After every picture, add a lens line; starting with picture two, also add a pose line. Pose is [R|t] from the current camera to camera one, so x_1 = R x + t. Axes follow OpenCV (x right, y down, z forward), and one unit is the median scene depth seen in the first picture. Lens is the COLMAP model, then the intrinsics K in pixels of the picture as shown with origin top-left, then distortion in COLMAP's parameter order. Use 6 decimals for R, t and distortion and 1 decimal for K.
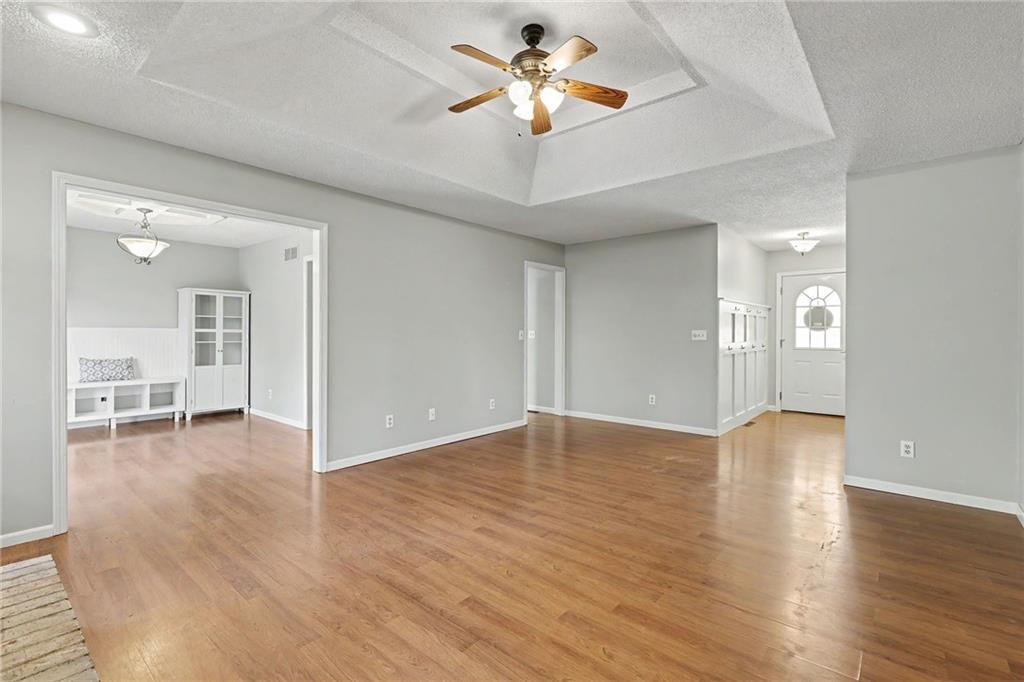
lens RADIAL K [[463.5, 0, 510.0], [0, 463.5, 339.1], [0, 0, 1]] dist [-0.002129, 0.000178]
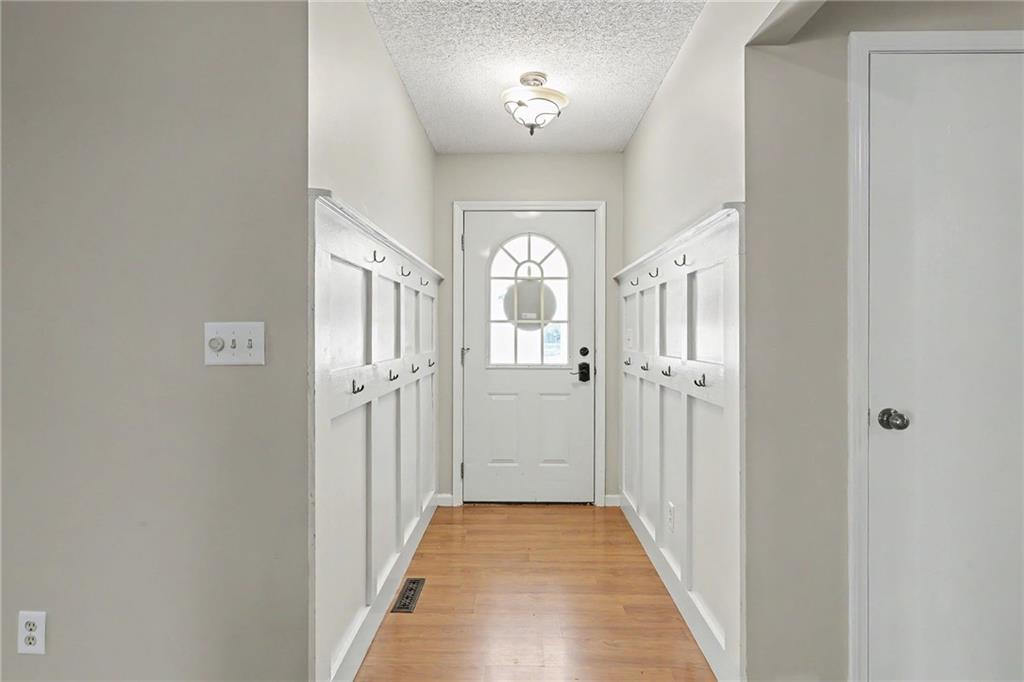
lens RADIAL K [[586.1, 0, 511.8], [0, 586.1, 338.9], [0, 0, 1]] dist [0.003553, 0.000478]
pose [[0.767324, -0.004384, 0.641245, 0.261333], [0.006761, 0.999976, -0.001254, -0.007465], [-0.641224, 0.005298, 0.767336, 0.545991]]
